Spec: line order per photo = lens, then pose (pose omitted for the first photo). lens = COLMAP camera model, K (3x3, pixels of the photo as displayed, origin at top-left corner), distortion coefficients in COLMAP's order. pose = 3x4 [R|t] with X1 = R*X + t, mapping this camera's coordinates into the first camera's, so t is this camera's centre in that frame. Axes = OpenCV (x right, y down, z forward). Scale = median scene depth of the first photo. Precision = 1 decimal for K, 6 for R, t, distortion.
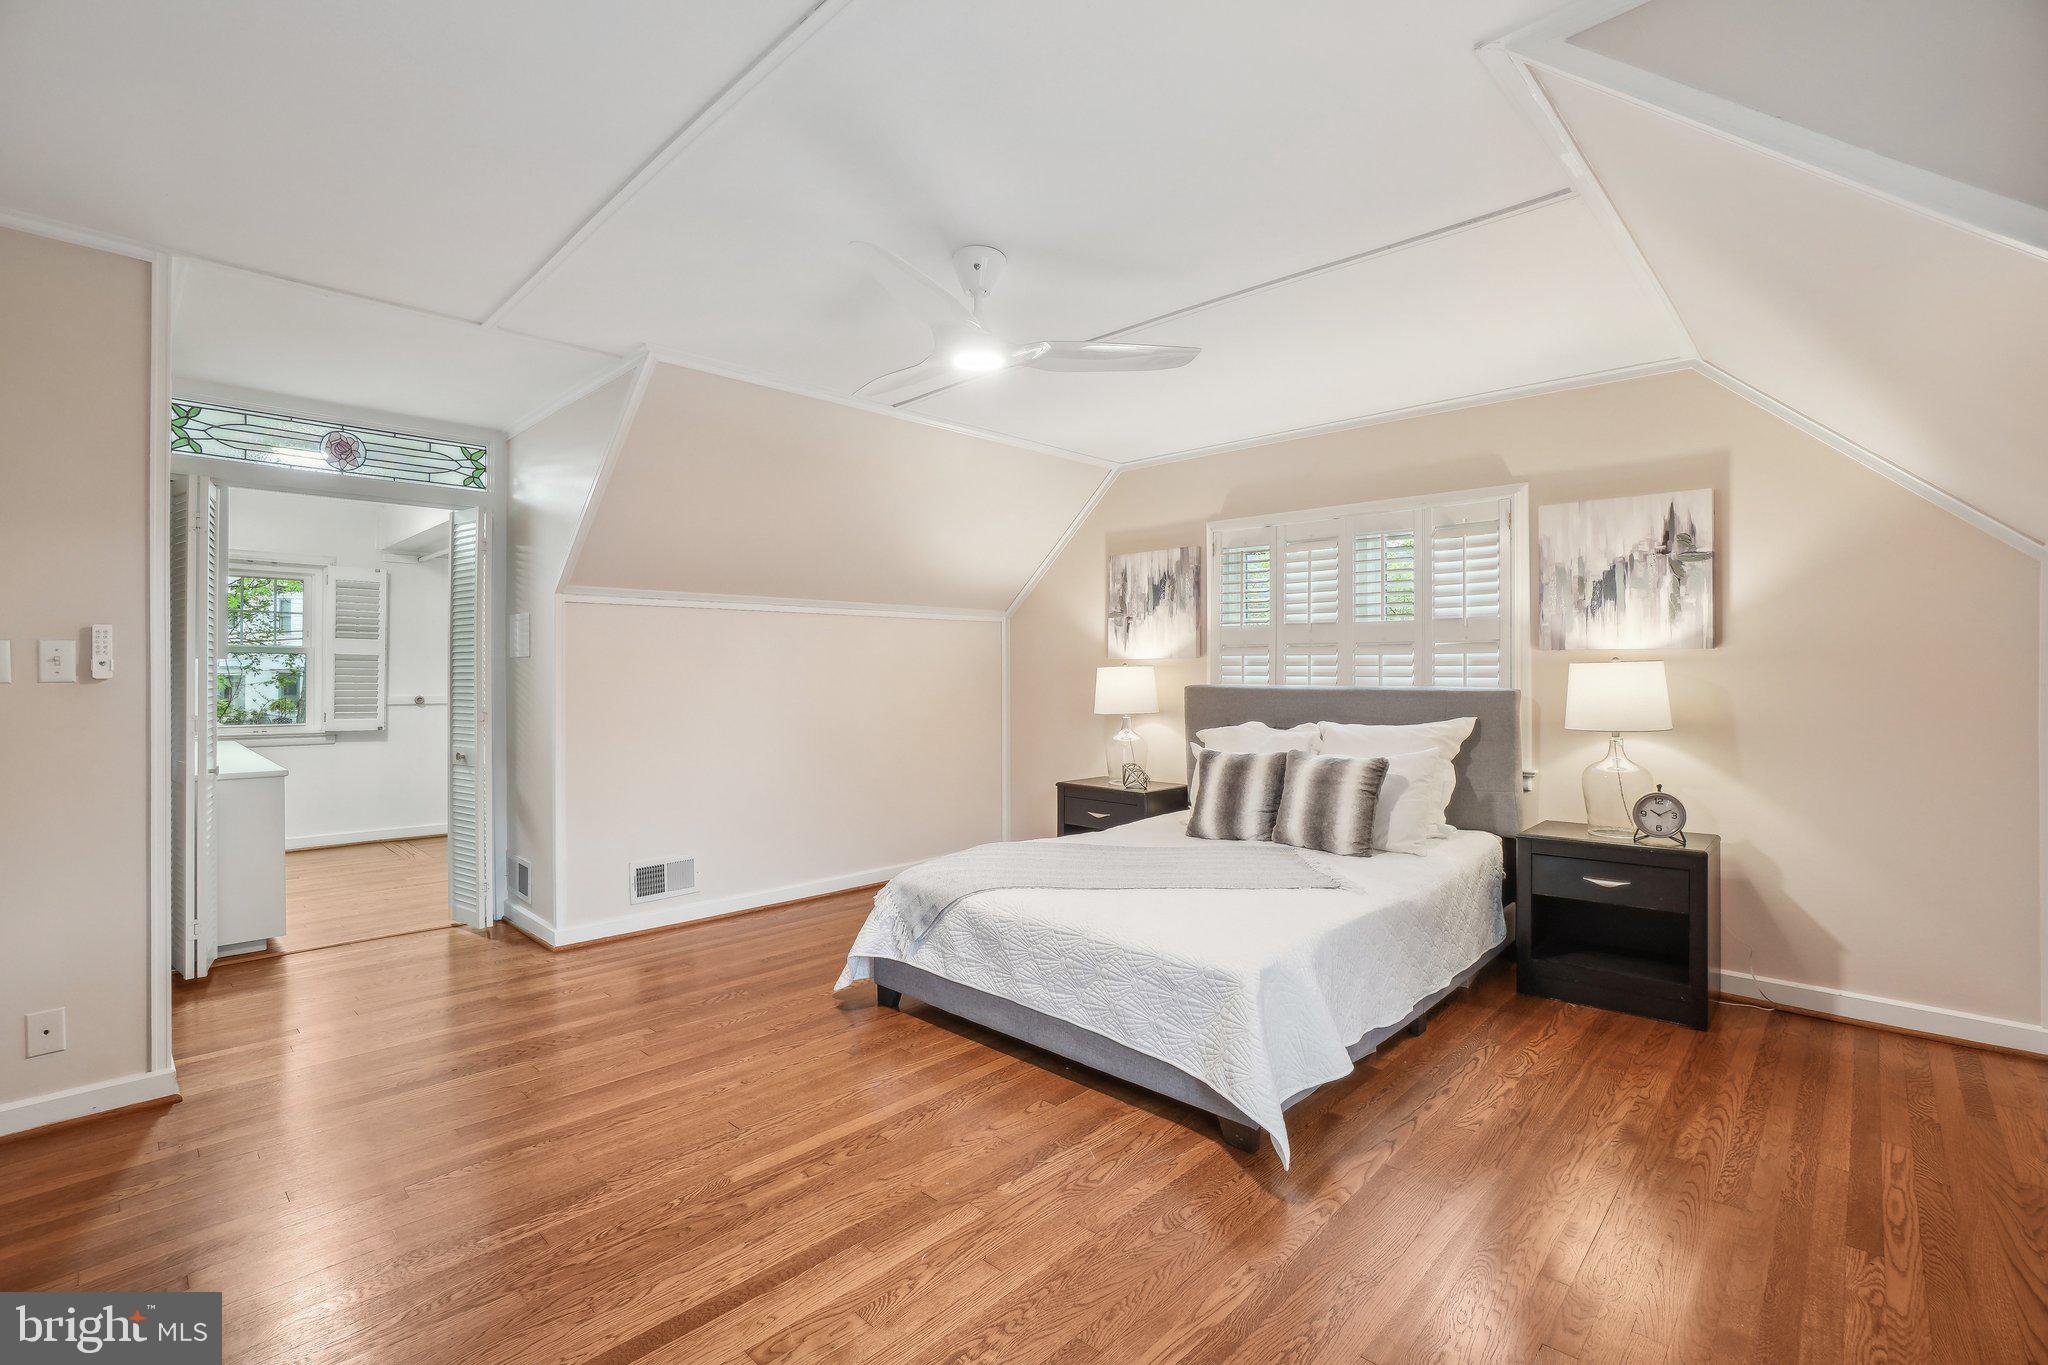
lens RADIAL K [[913.8, 0, 1020.5], [0, 913.8, 672.6], [0, 0, 1]] dist [-0.024657, 0.003237]
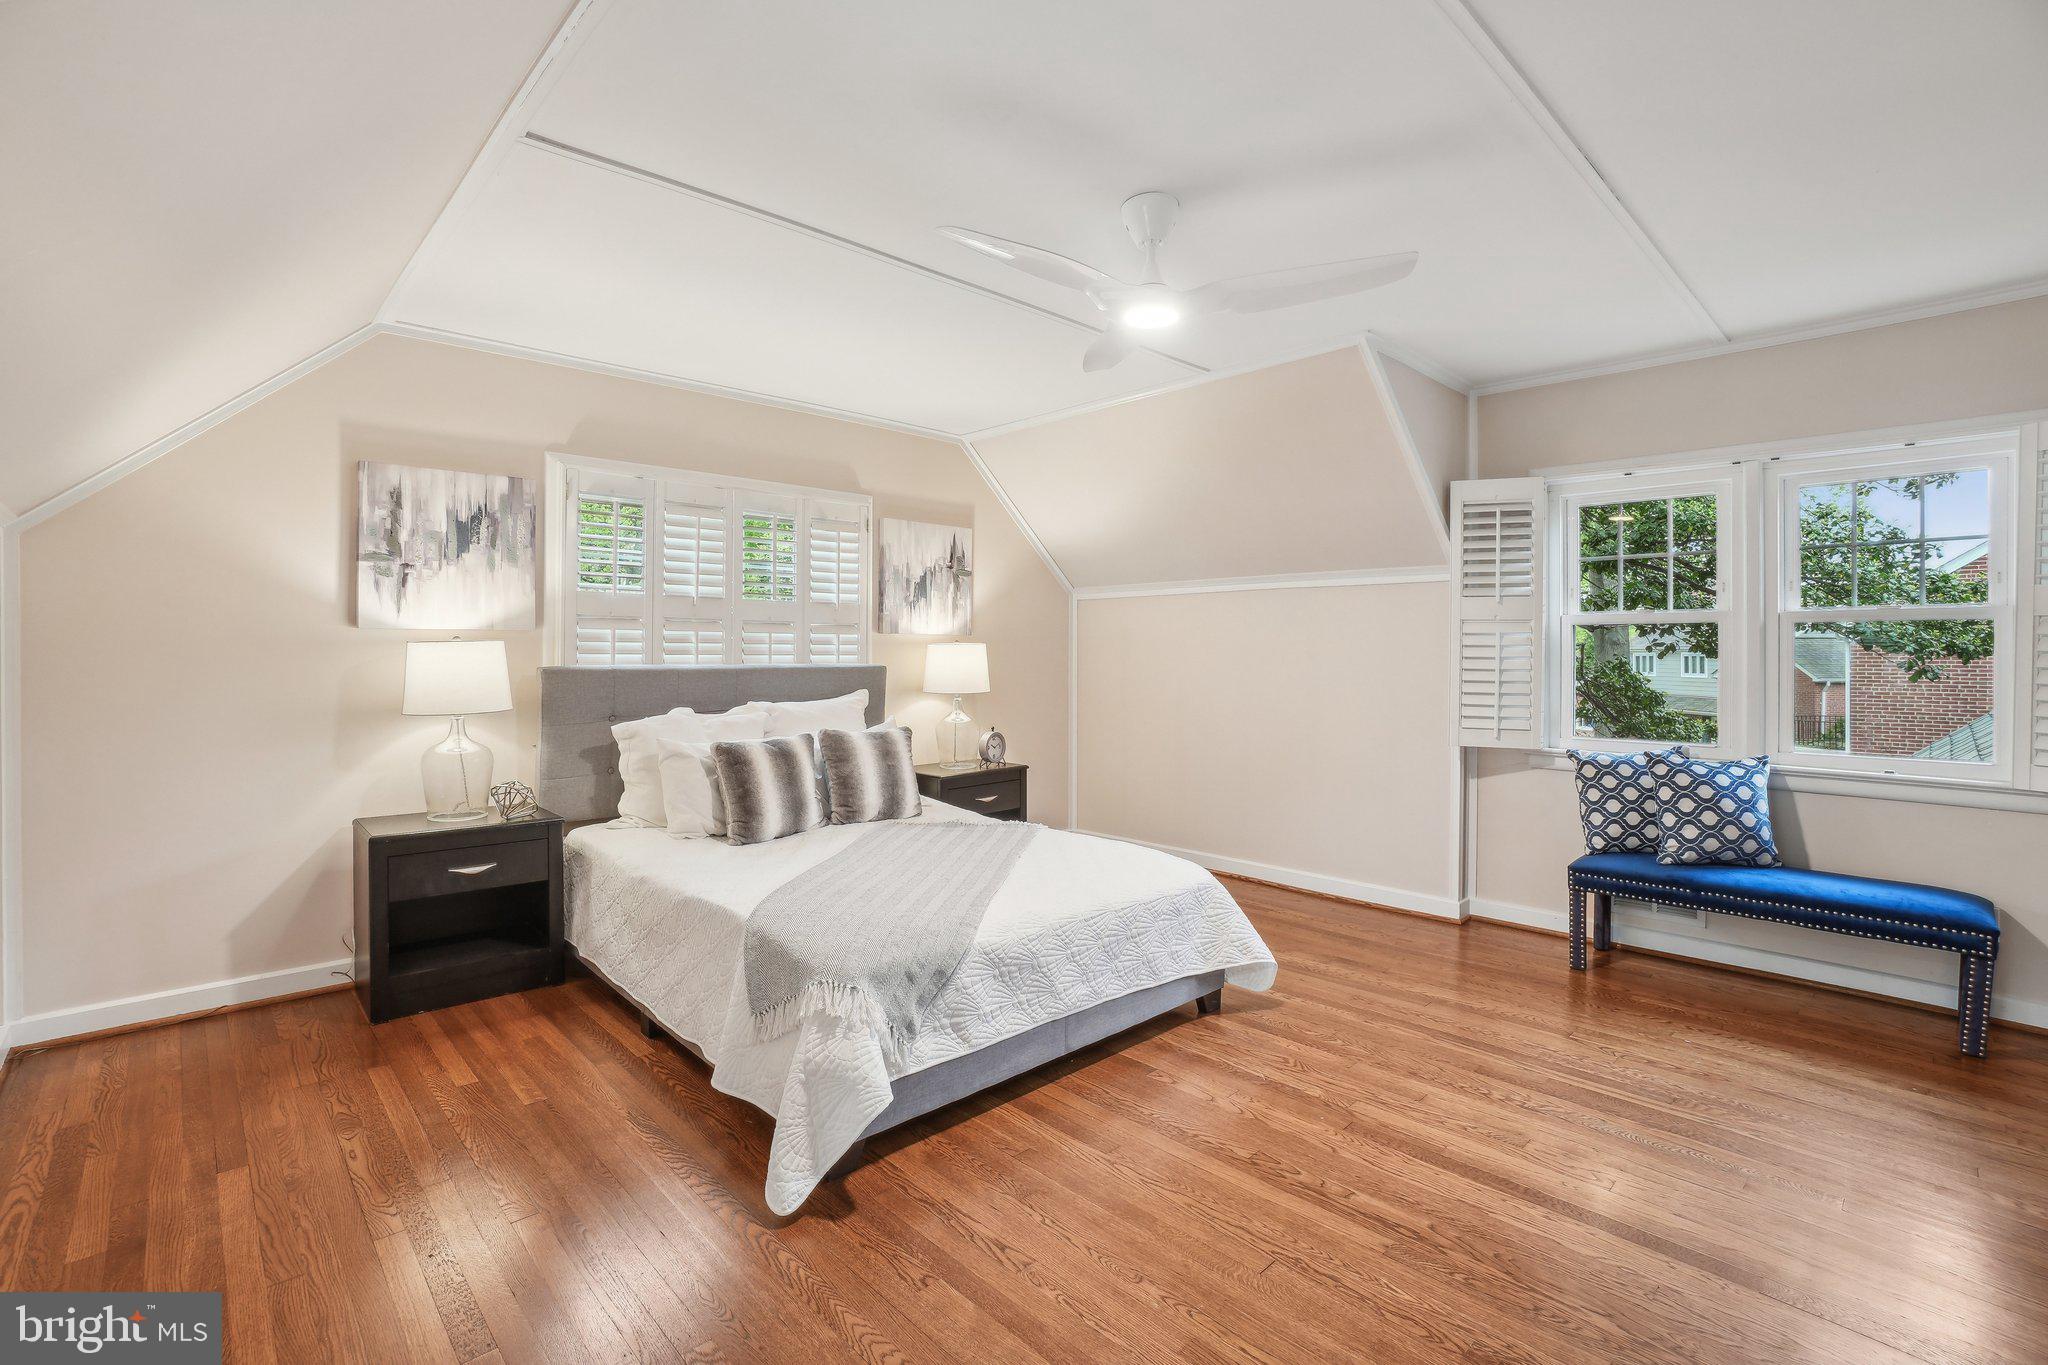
lens RADIAL K [[913.8, 0, 1013.4], [0, 913.8, 661.0], [0, 0, 1]] dist [-0.024657, 0.003237]
pose [[0.059329, -0.009249, 0.998196, -0.682008], [0.001668, 0.999957, 0.009166, 0.002372], [-0.998237, 0.001121, 0.059342, 0.752849]]
